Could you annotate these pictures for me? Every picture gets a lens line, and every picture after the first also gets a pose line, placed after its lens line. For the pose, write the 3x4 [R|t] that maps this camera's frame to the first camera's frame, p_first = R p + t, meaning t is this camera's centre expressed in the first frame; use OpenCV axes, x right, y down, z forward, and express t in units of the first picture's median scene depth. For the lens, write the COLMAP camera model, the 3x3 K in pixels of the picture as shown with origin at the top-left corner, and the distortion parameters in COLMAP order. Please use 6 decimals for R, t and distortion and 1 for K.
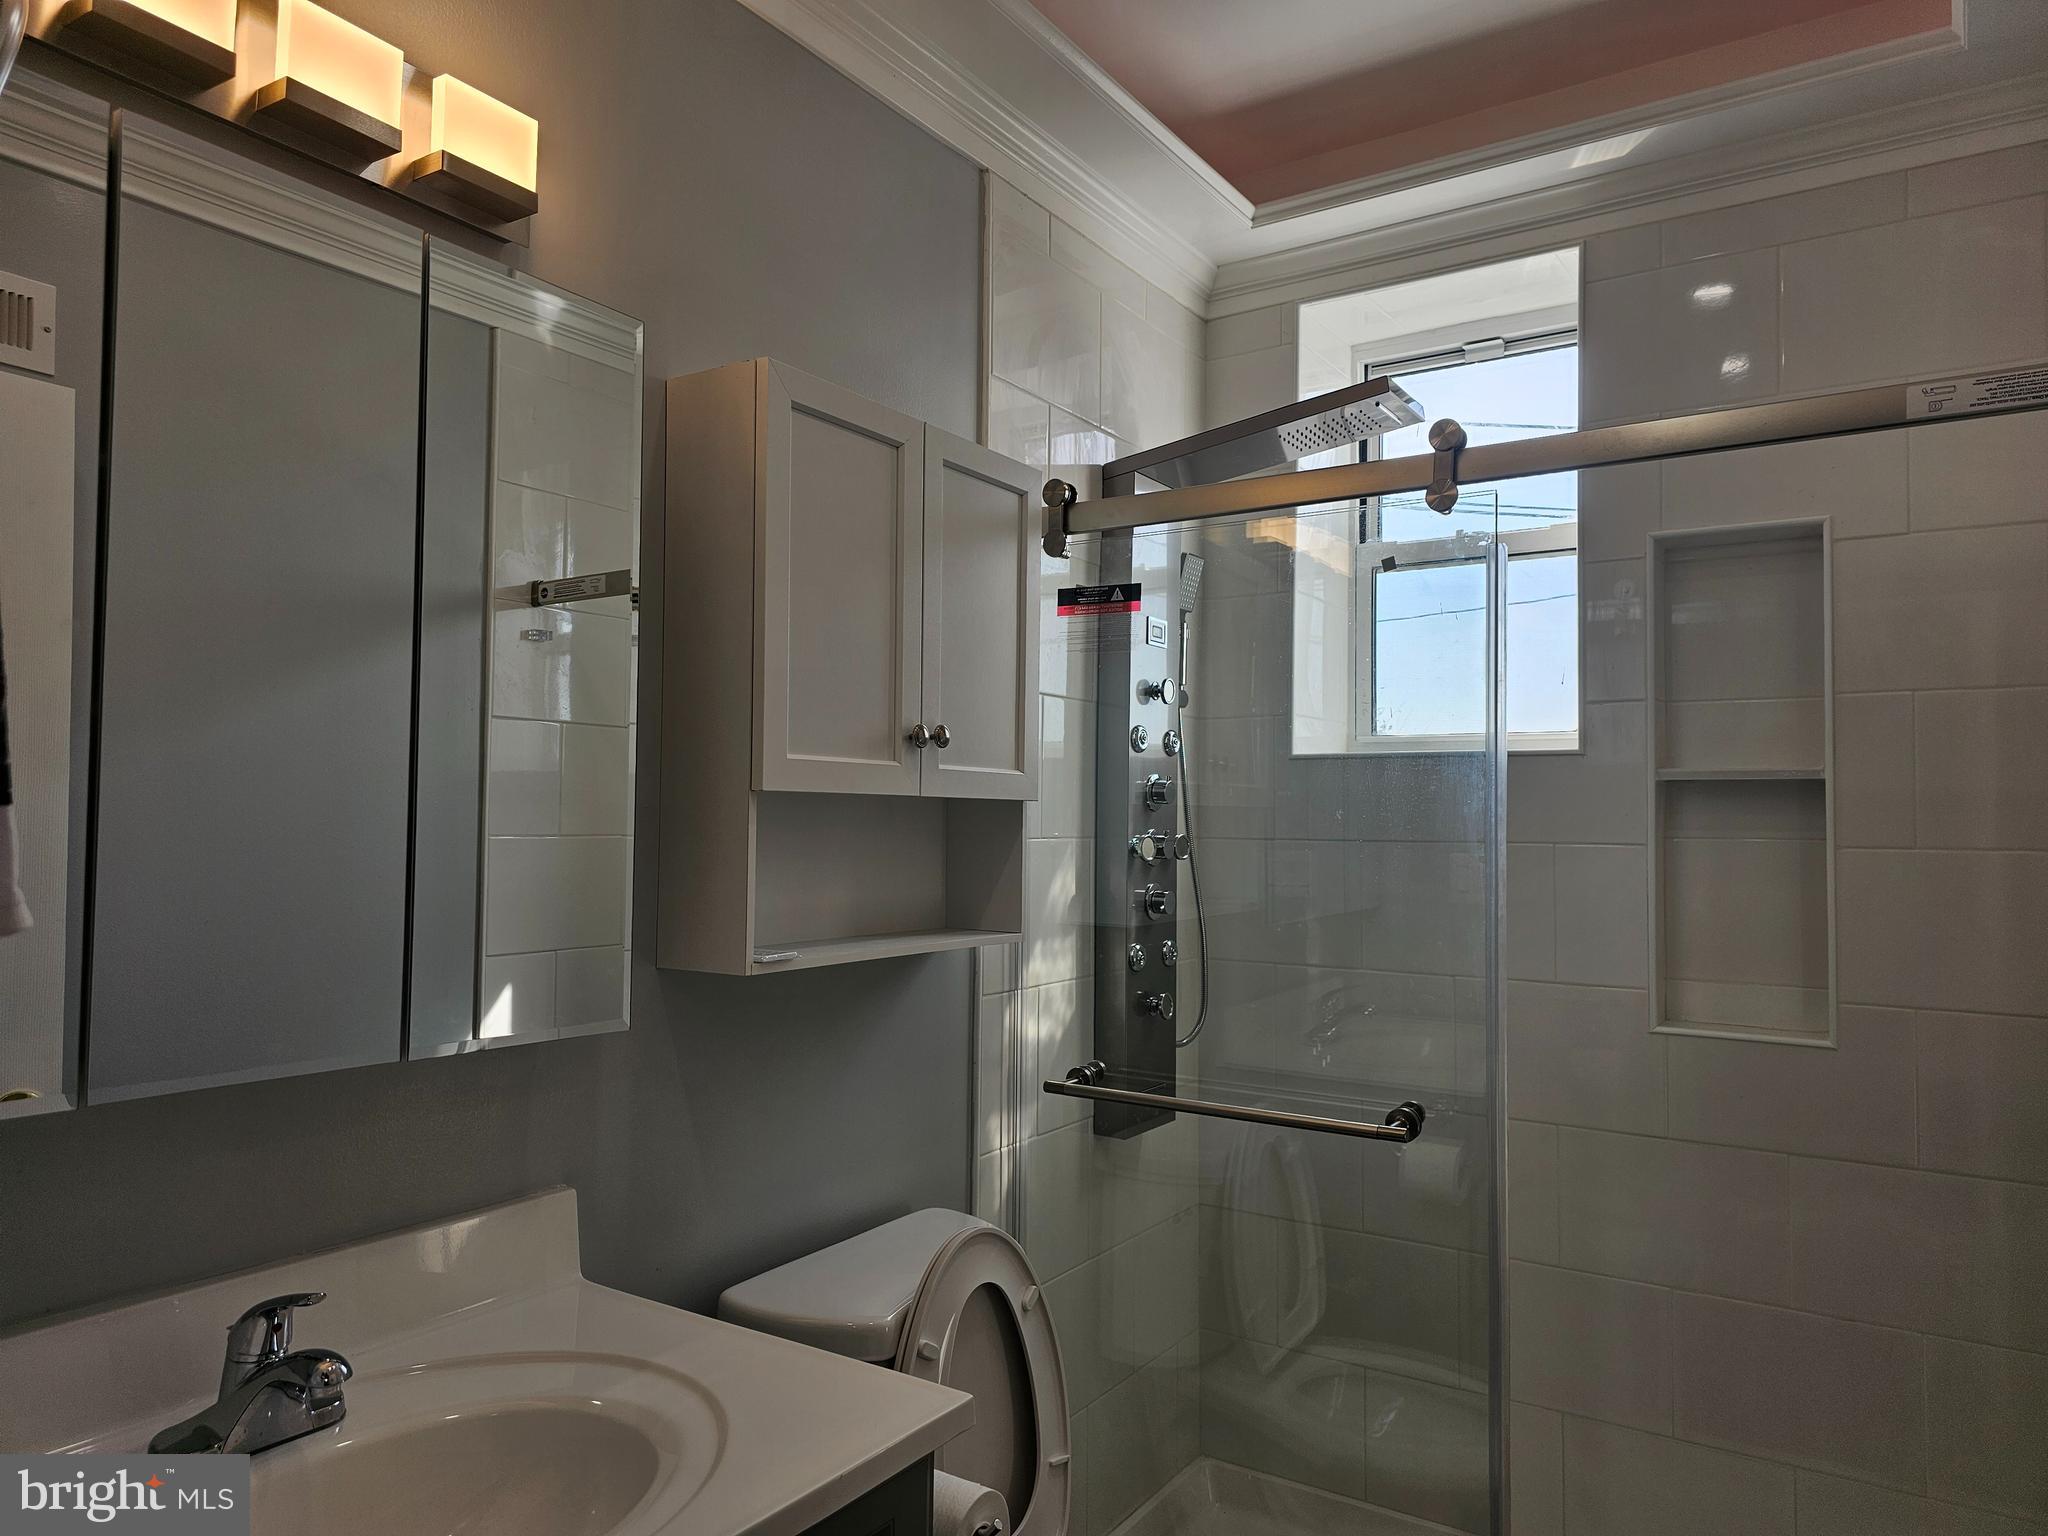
lens RADIAL K [[1371.9, 0, 1008.3], [0, 1371.9, 764.0], [0, 0, 1]] dist [0.050931, -0.031093]
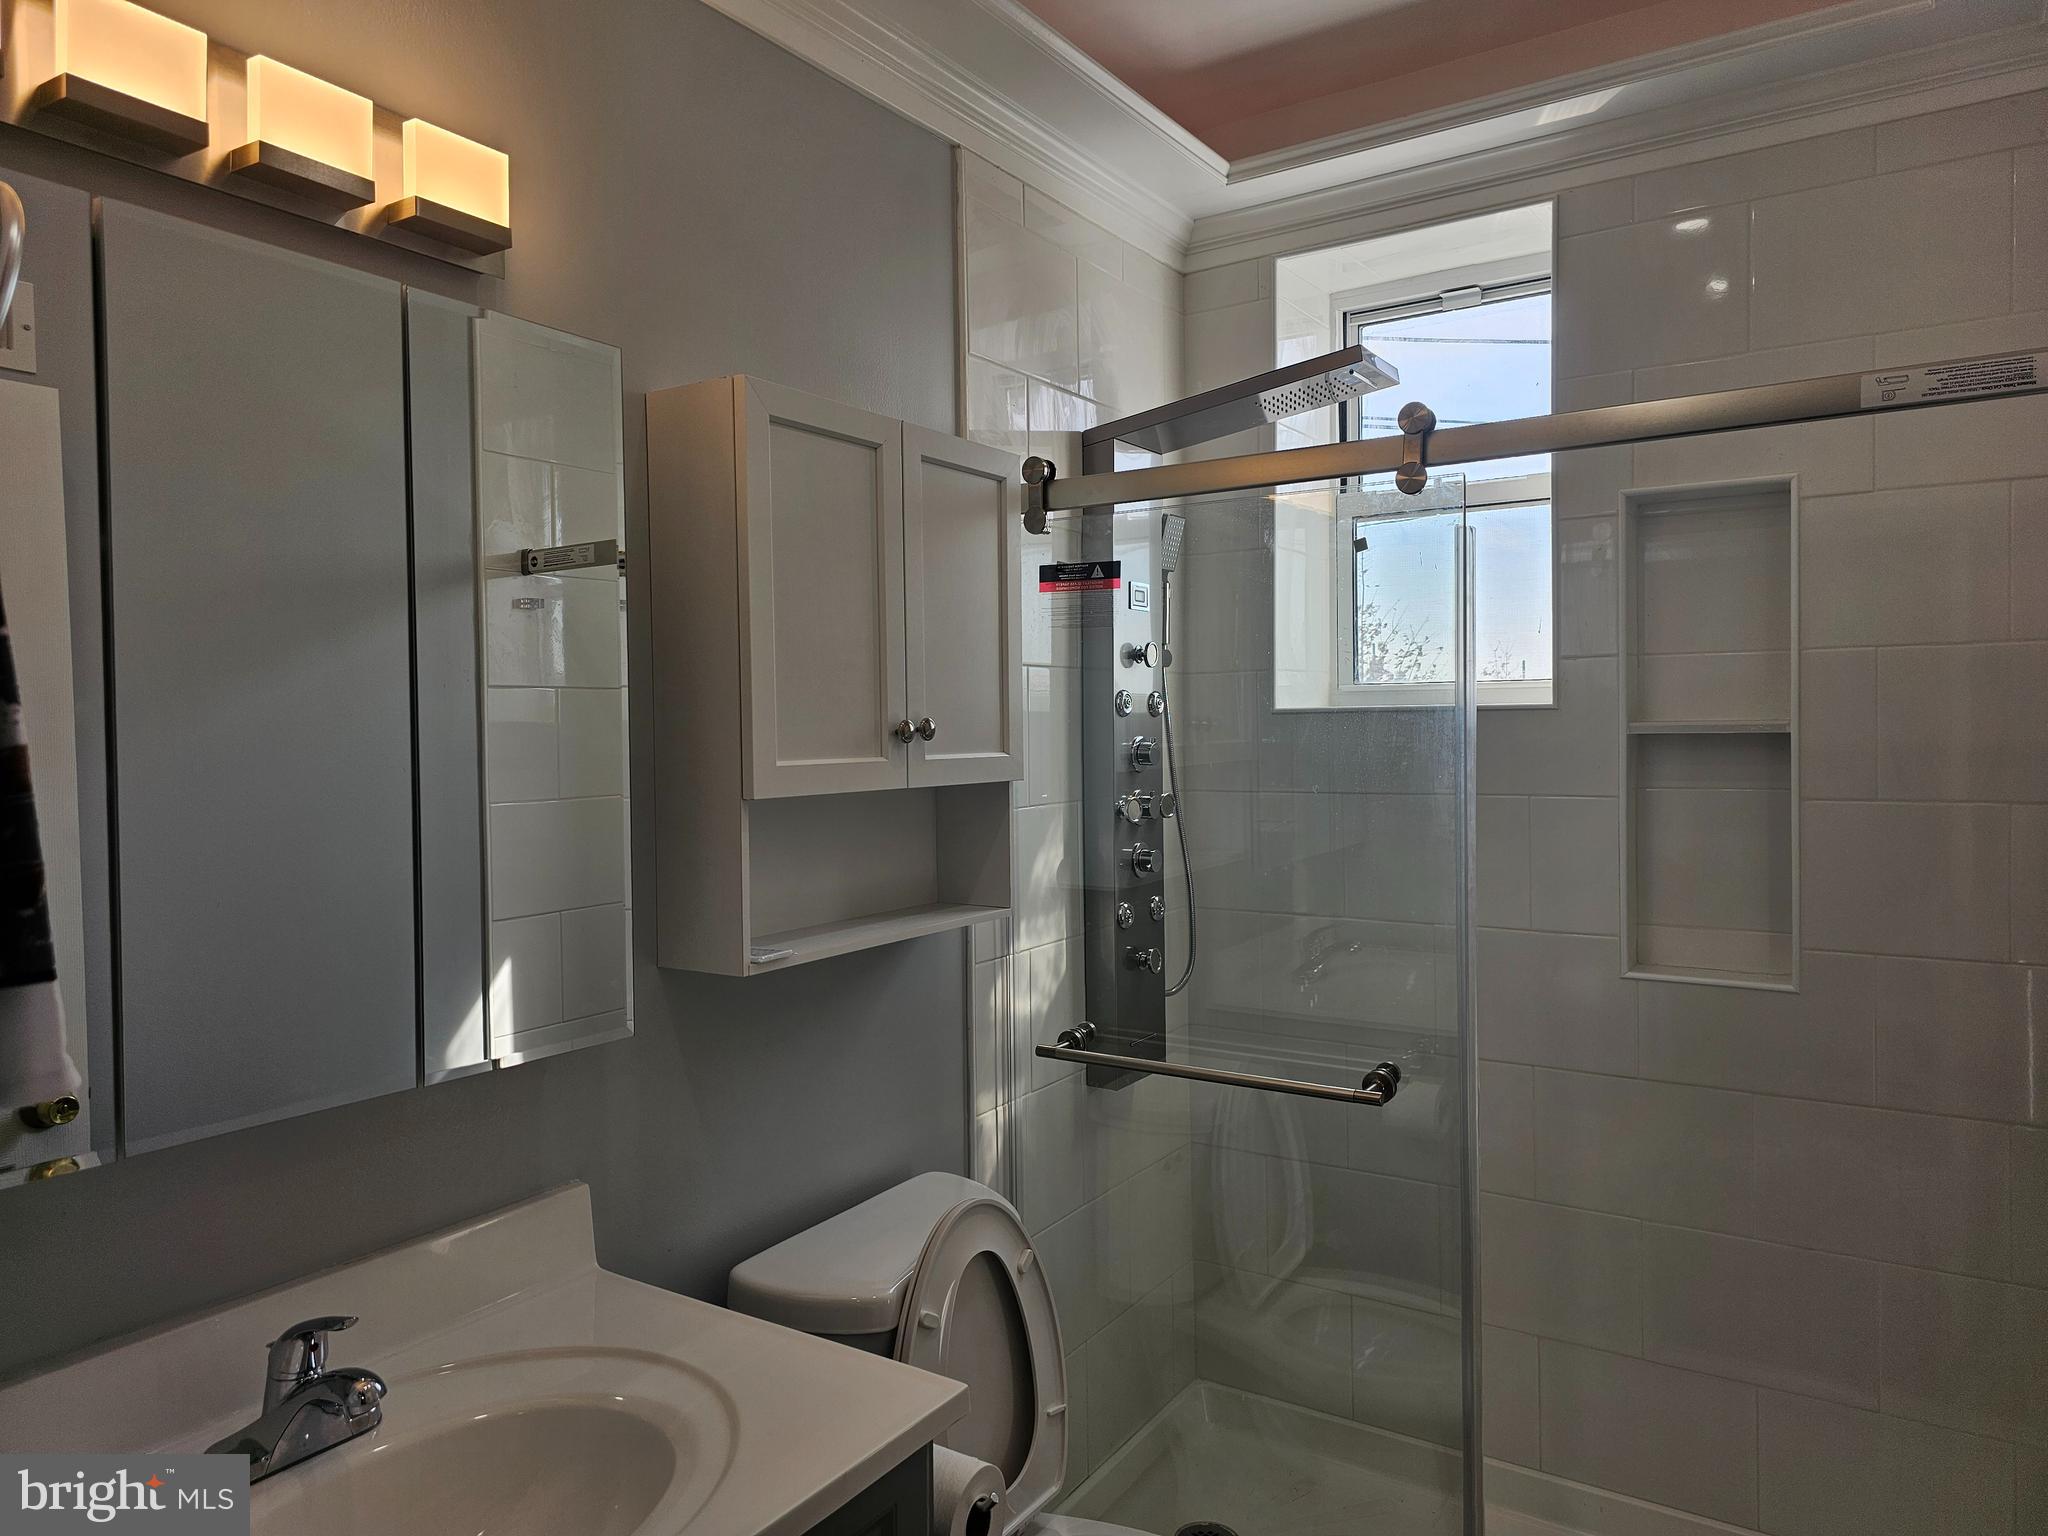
lens RADIAL K [[1371.9, 0, 1011.5], [0, 1371.9, 741.2], [0, 0, 1]] dist [0.050931, -0.031093]
pose [[0.999707, -0.023994, 0.003066, 0.008858], [0.023786, 0.998152, 0.055923, -0.052150], [-0.004403, -0.055834, 0.998430, -0.021393]]
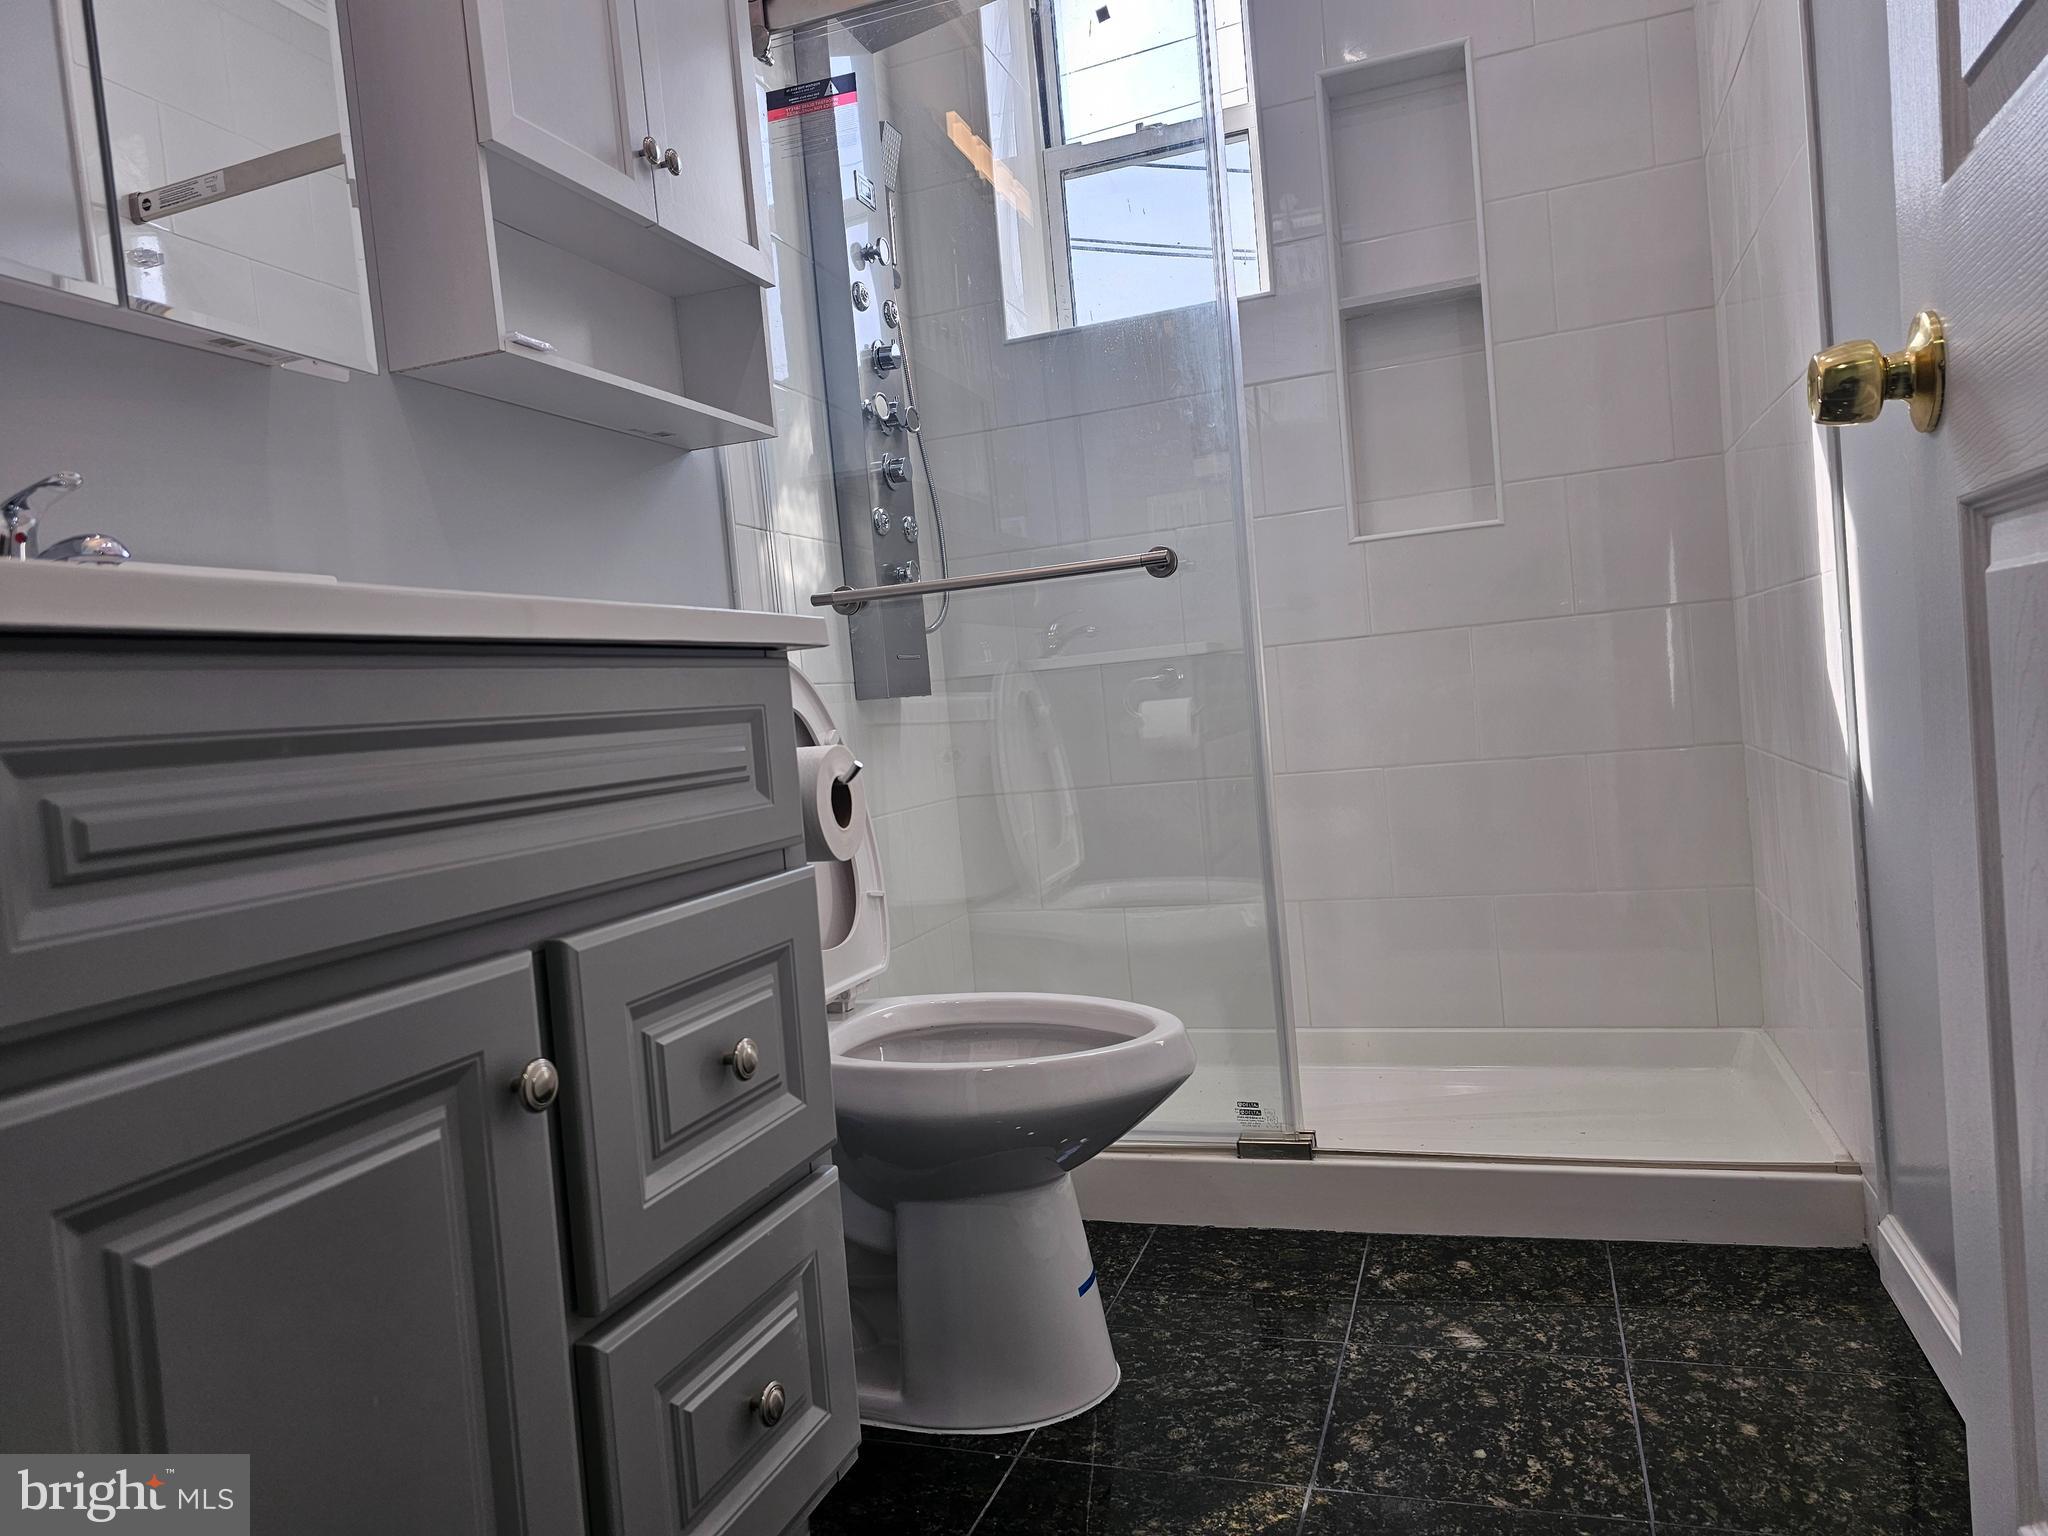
lens RADIAL K [[1371.9, 0, 1017.0], [0, 1371.9, 770.6], [0, 0, 1]] dist [0.050931, -0.031093]
pose [[0.964851, -0.110673, 0.238357, -0.073369], [0.093374, 0.992189, 0.082721, 0.261658], [-0.245650, -0.057557, 0.967648, -0.001319]]
